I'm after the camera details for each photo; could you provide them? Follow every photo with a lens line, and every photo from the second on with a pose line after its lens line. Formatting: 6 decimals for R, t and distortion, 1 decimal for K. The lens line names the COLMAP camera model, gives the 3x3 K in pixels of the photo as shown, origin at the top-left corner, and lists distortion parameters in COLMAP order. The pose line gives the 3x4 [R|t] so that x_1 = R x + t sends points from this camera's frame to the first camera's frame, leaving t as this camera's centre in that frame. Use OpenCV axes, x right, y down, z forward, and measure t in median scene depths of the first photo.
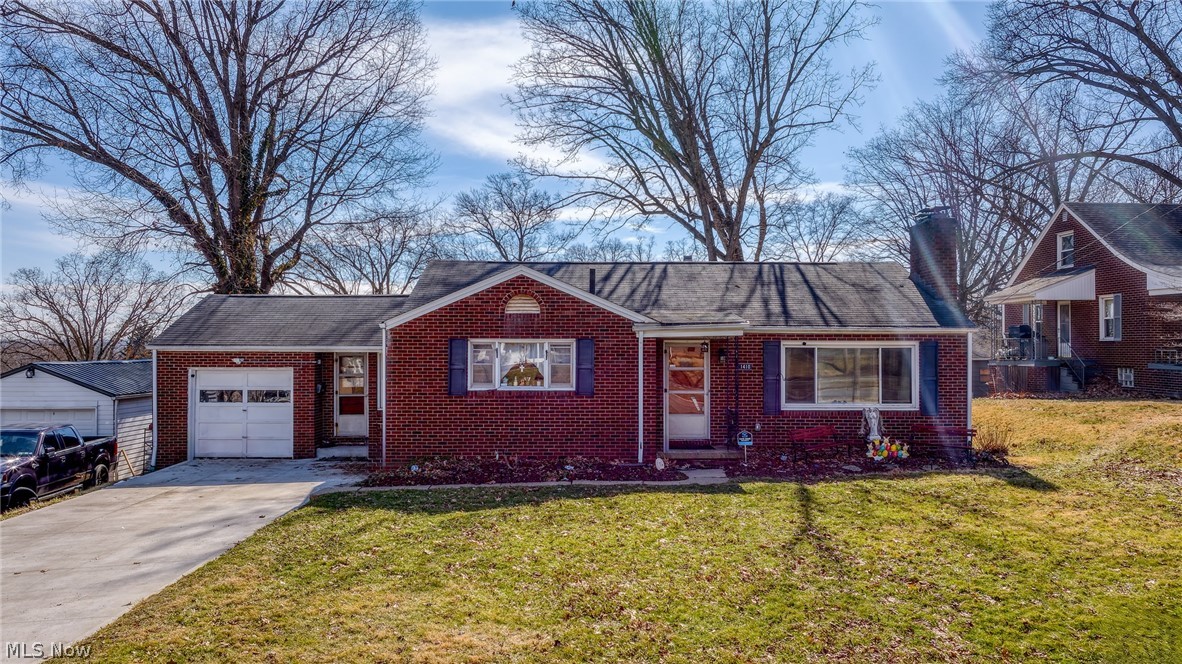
lens RADIAL K [[824.0, 0, 591.0], [0, 824.0, 332.0], [0, 0, 1]] dist [0.000124, 0.001505]
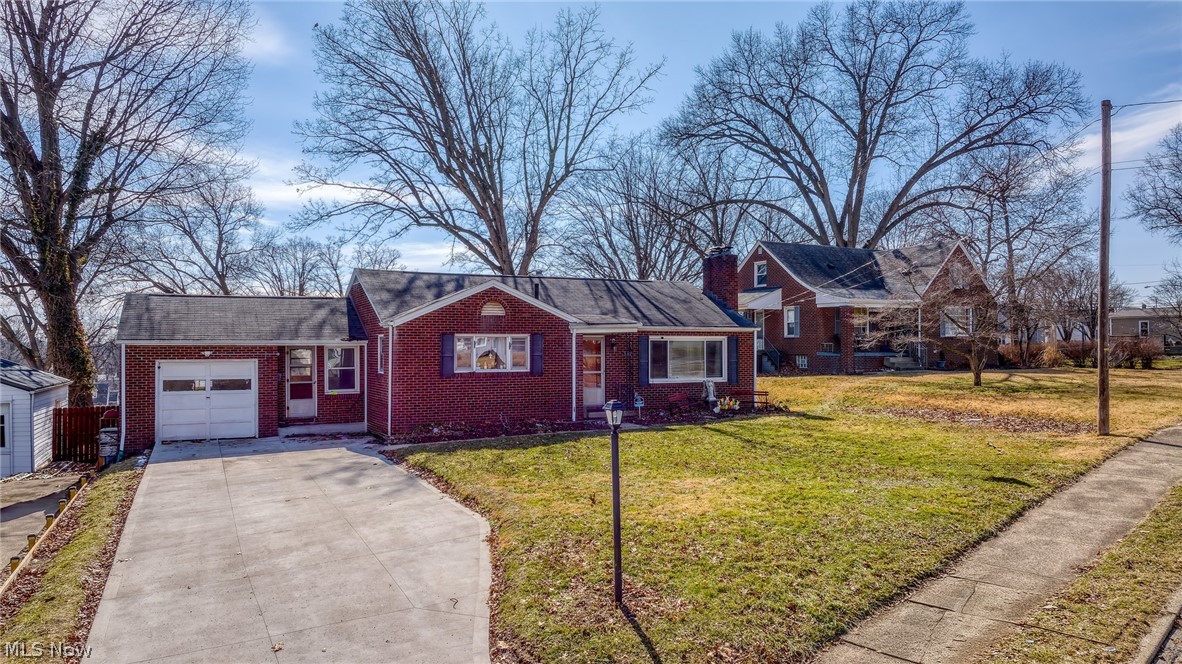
lens RADIAL K [[824.0, 0, 591.0], [0, 824.0, 332.0], [0, 0, 1]] dist [0.000124, 0.001505]
pose [[0.905764, 0.002958, 0.423771, -0.479447], [-0.002887, 0.999996, -0.000809, 0.005315], [-0.423772, -0.000491, 0.905769, -0.277373]]
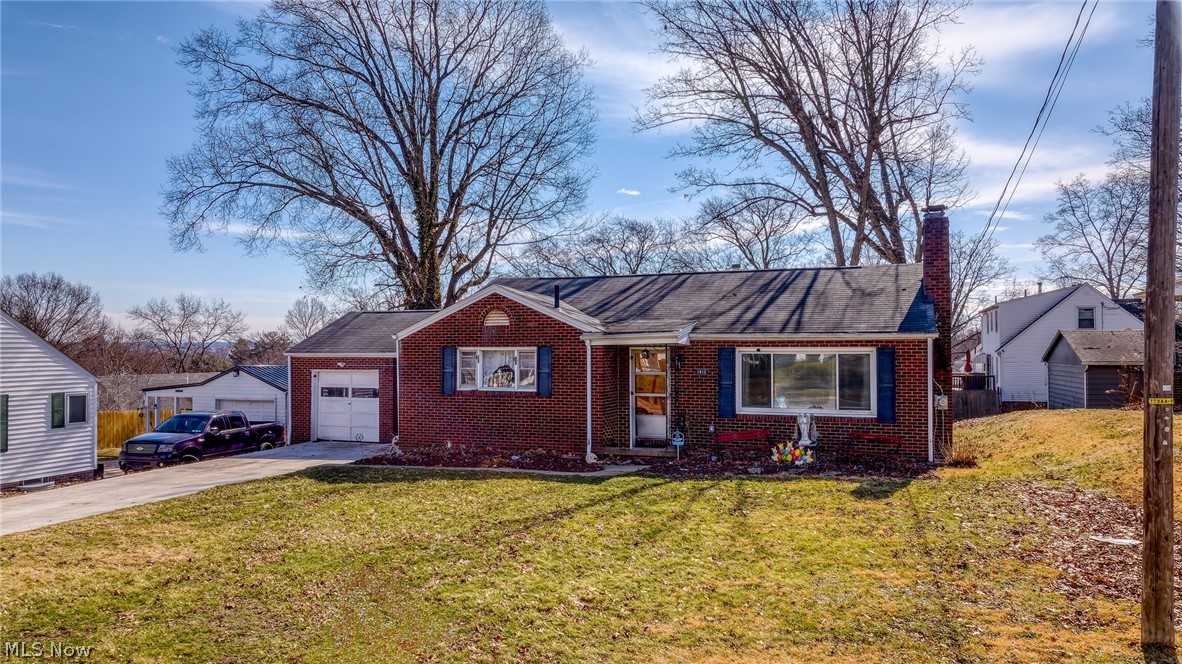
lens RADIAL K [[824.0, 0, 591.0], [0, 824.0, 332.0], [0, 0, 1]] dist [0.000124, 0.001505]
pose [[0.926533, -0.011212, -0.376046, 0.453560], [0.010232, 0.999937, -0.004603, -0.005947], [0.376074, 0.000417, 0.926590, -0.037268]]
